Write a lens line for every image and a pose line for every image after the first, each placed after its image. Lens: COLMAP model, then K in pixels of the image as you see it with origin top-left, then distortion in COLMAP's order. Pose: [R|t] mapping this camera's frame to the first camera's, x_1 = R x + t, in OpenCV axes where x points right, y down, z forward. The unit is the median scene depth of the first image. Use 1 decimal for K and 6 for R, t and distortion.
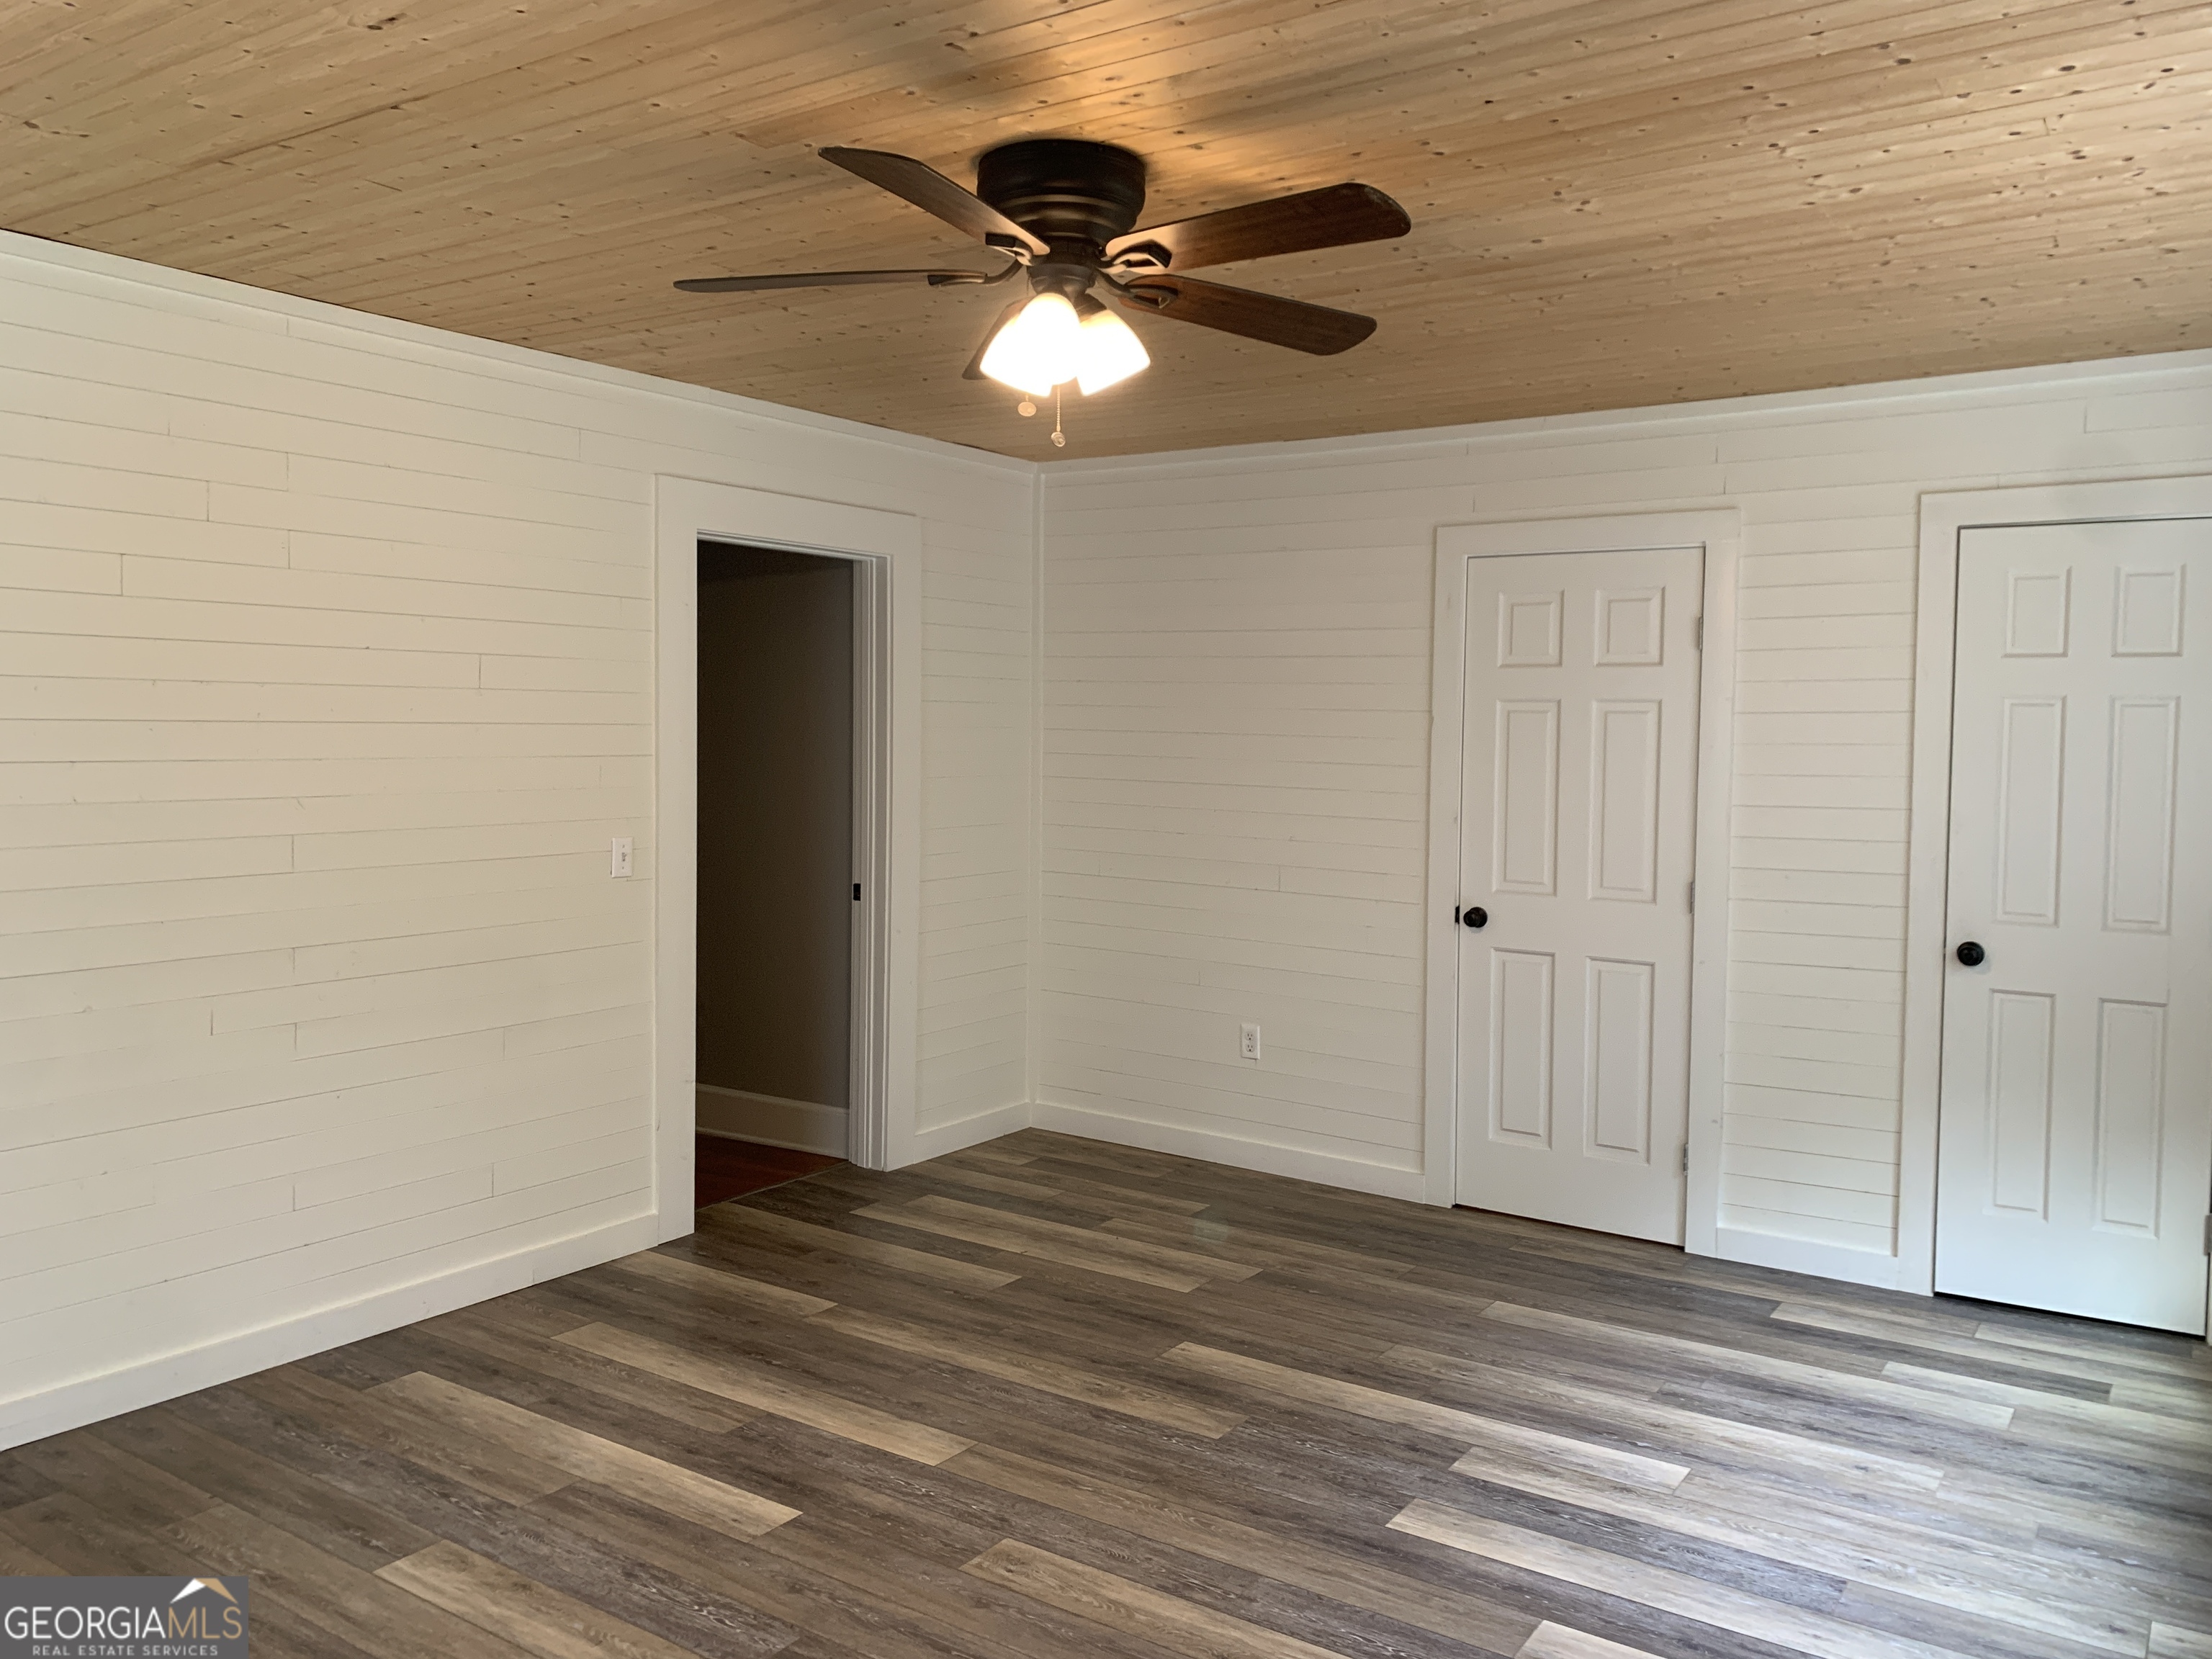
lens RADIAL K [[1703.7, 0, 1115.2], [0, 1703.7, 799.9], [0, 0, 1]] dist [0.042892, -0.038124]
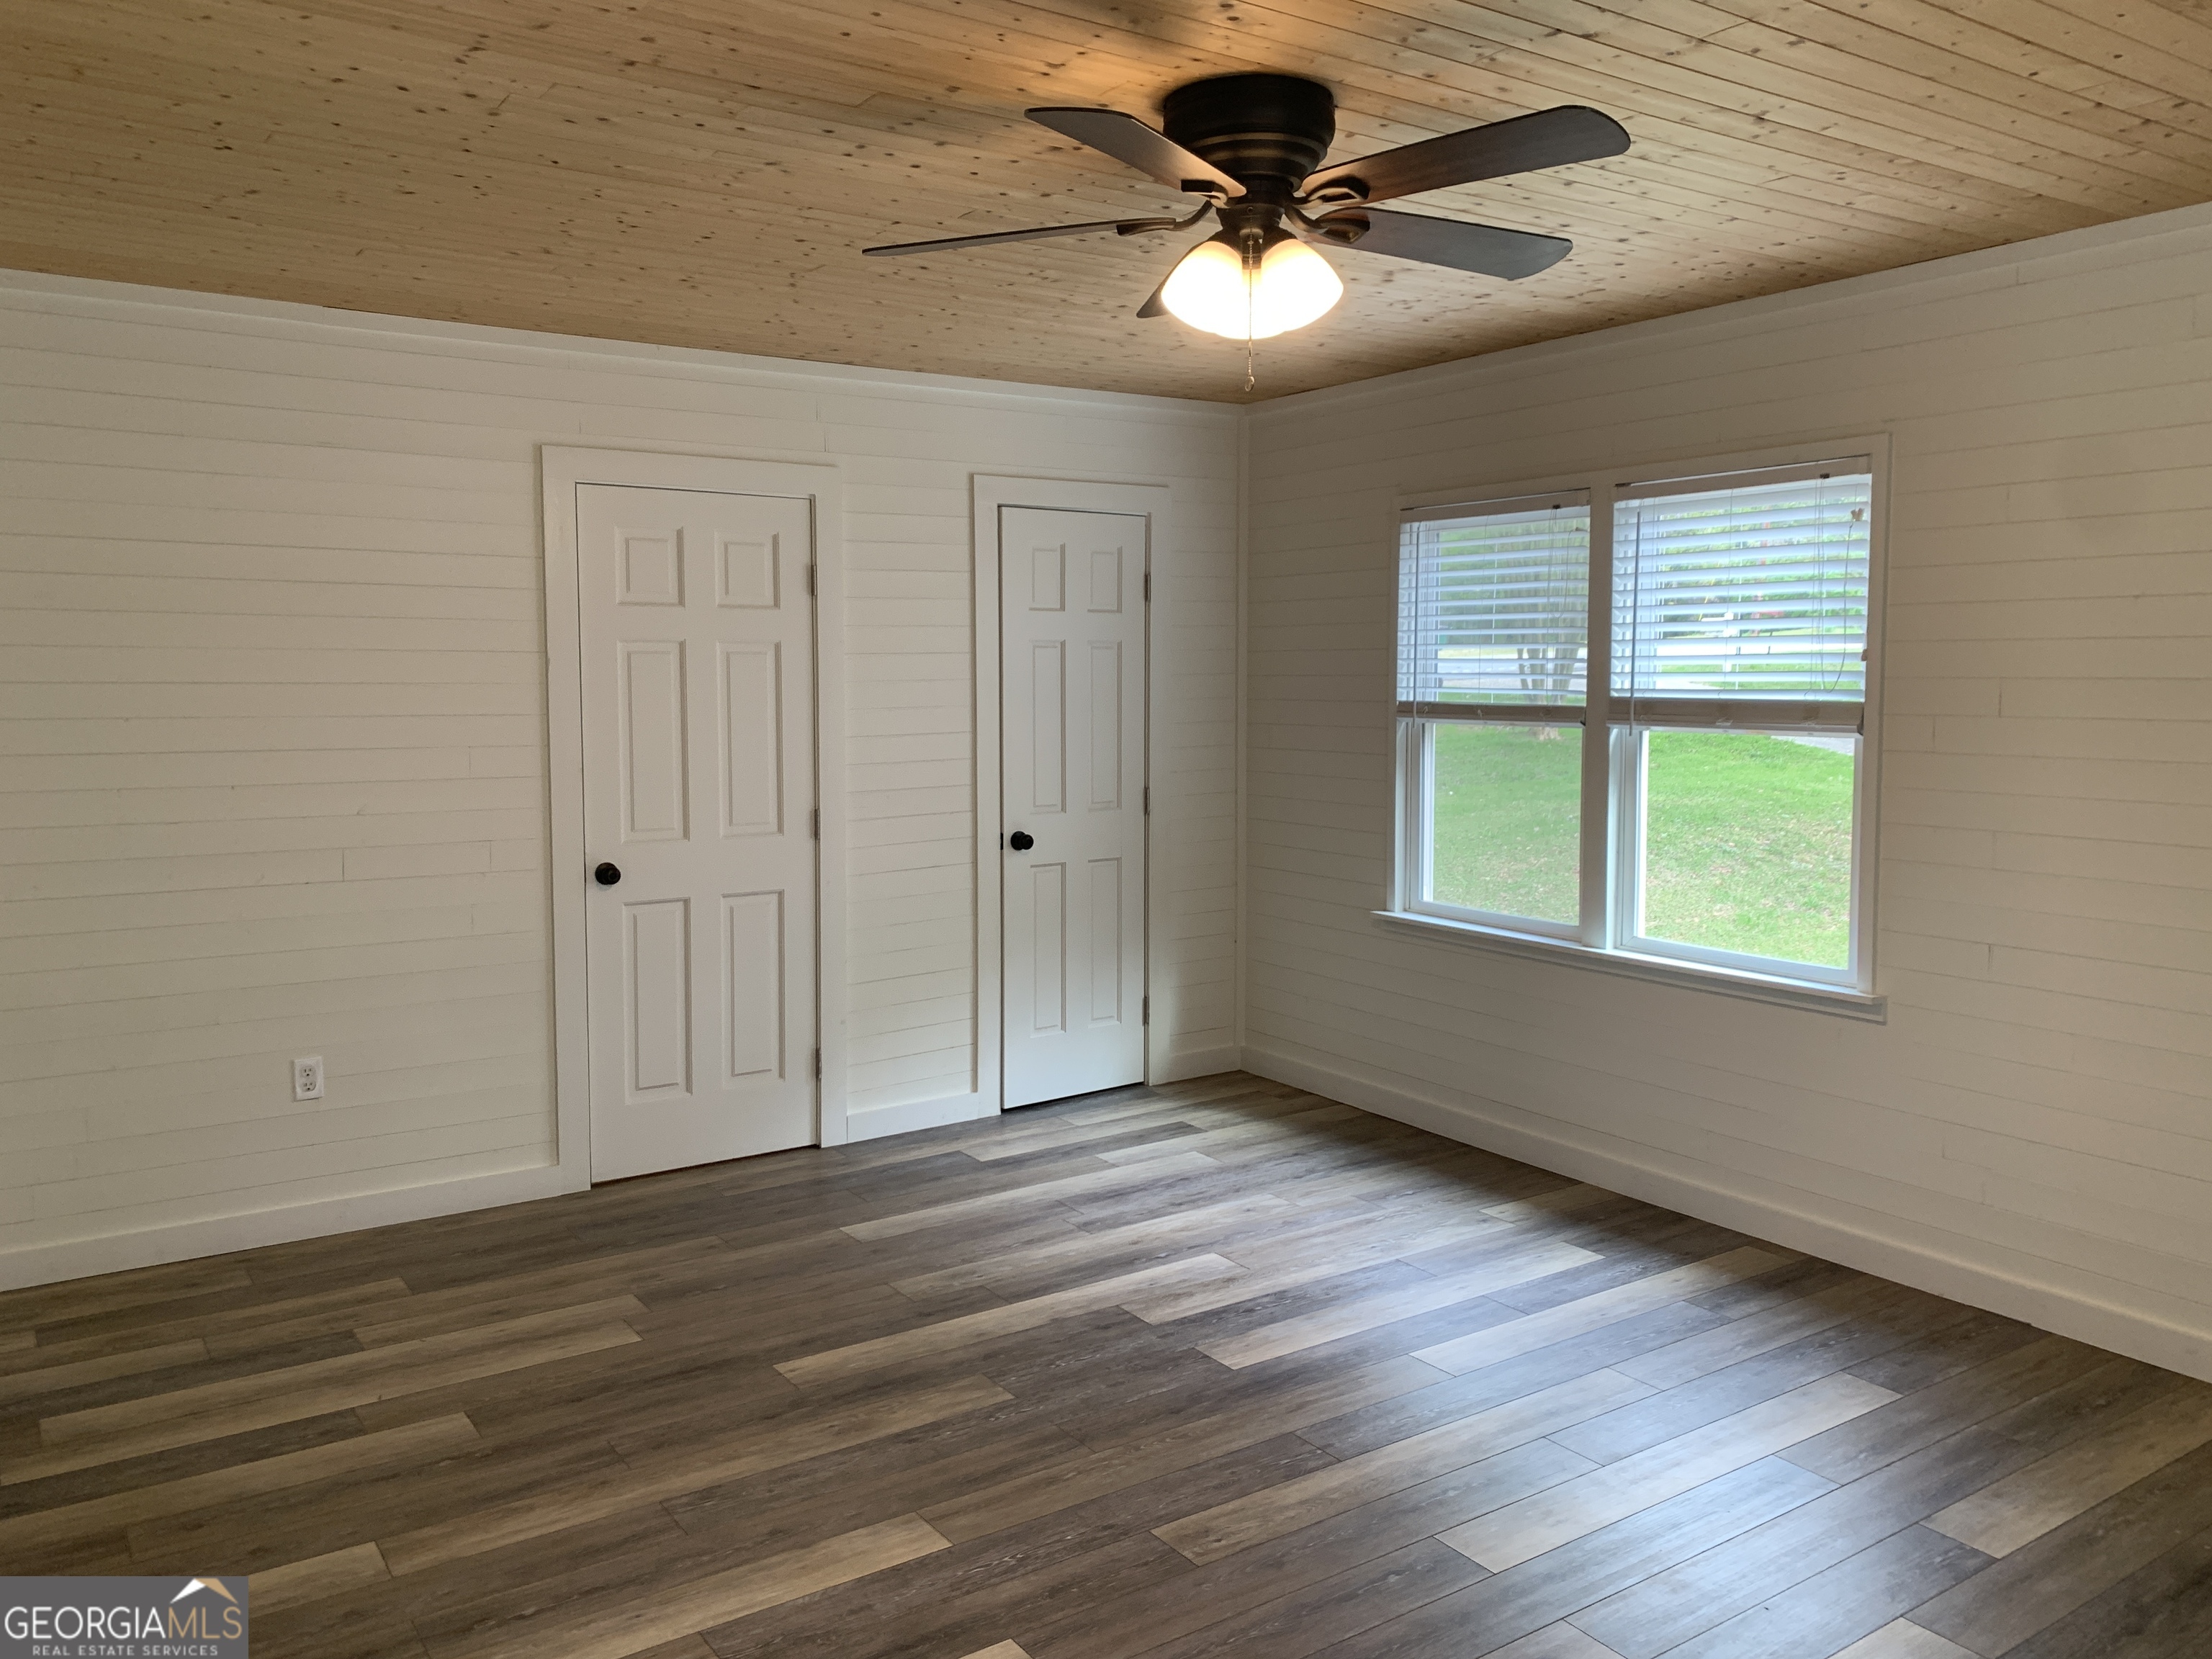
lens RADIAL K [[1703.7, 0, 1110.0], [0, 1703.7, 780.2], [0, 0, 1]] dist [0.042892, -0.038124]
pose [[0.370291, -0.080029, 0.925462, -0.815328], [0.050504, 0.996543, 0.065968, -0.045014], [-0.927542, 0.022312, 0.373053, 0.578548]]
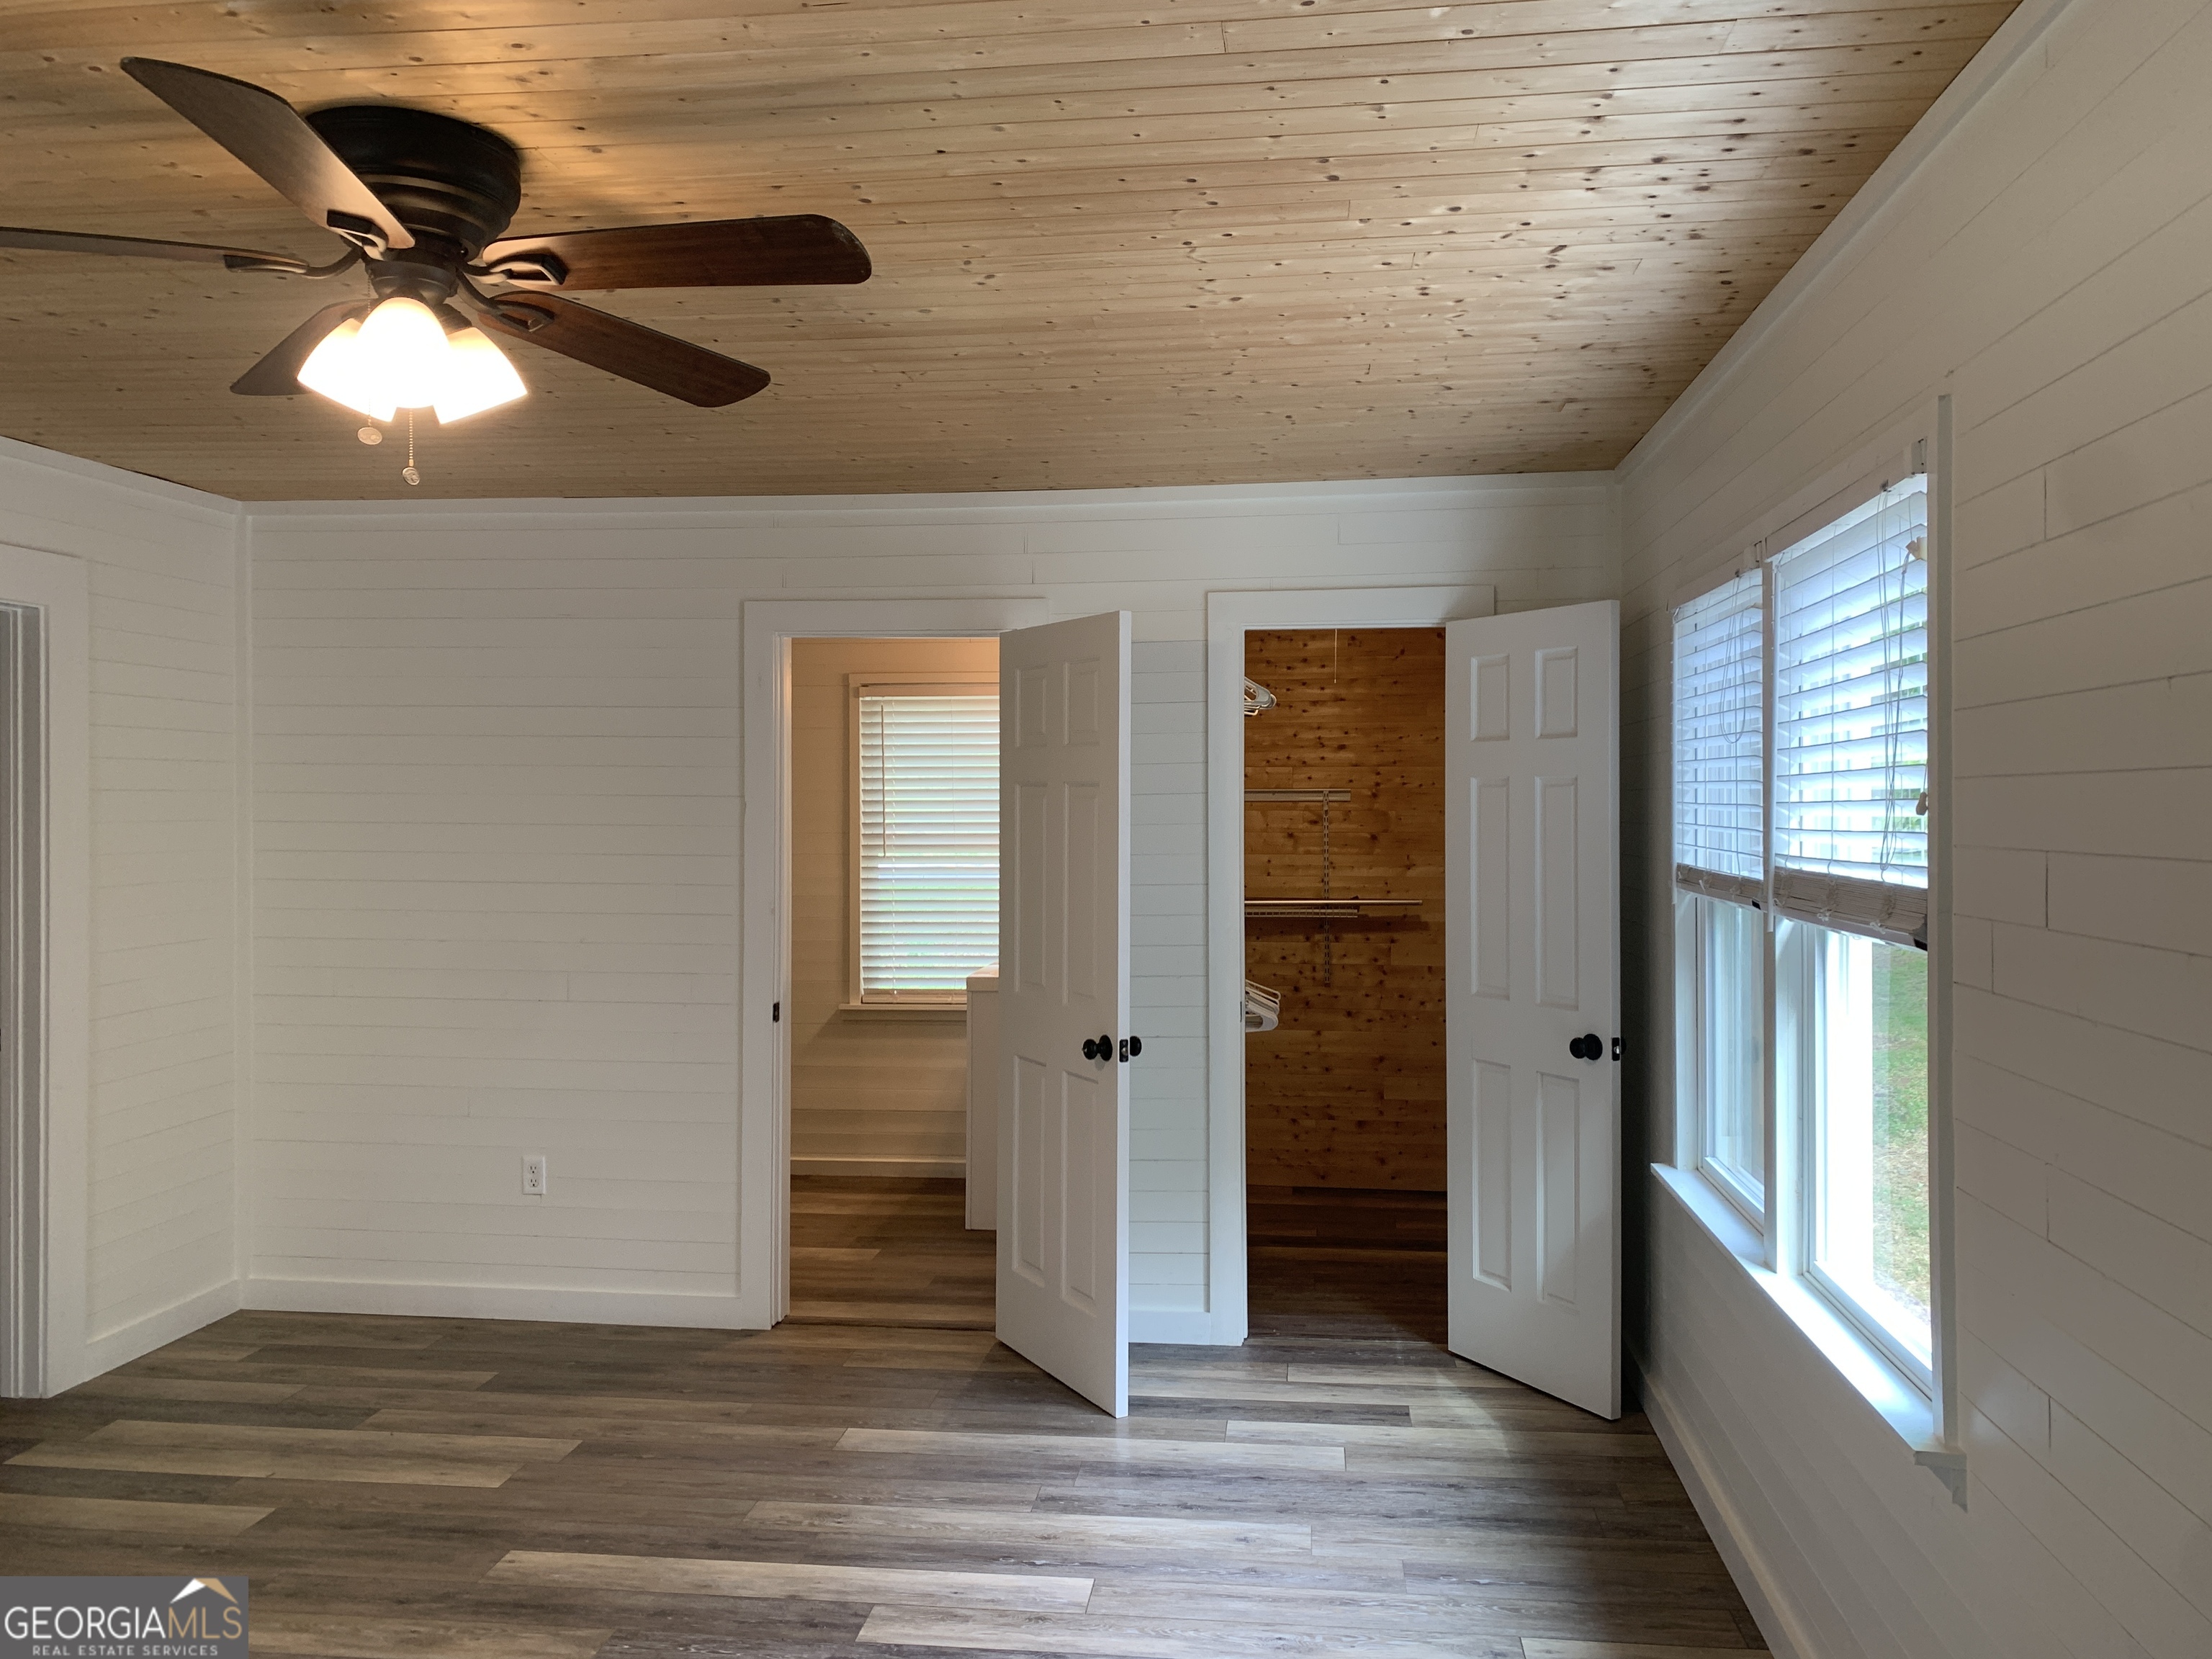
lens RADIAL K [[1703.7, 0, 1118.5], [0, 1703.7, 798.1], [0, 0, 1]] dist [0.042892, -0.038124]
pose [[0.888305, -0.011997, 0.459097, -0.090847], [0.032524, 0.998792, -0.036830, -0.014973], [-0.458101, 0.047648, 0.887622, 0.108710]]
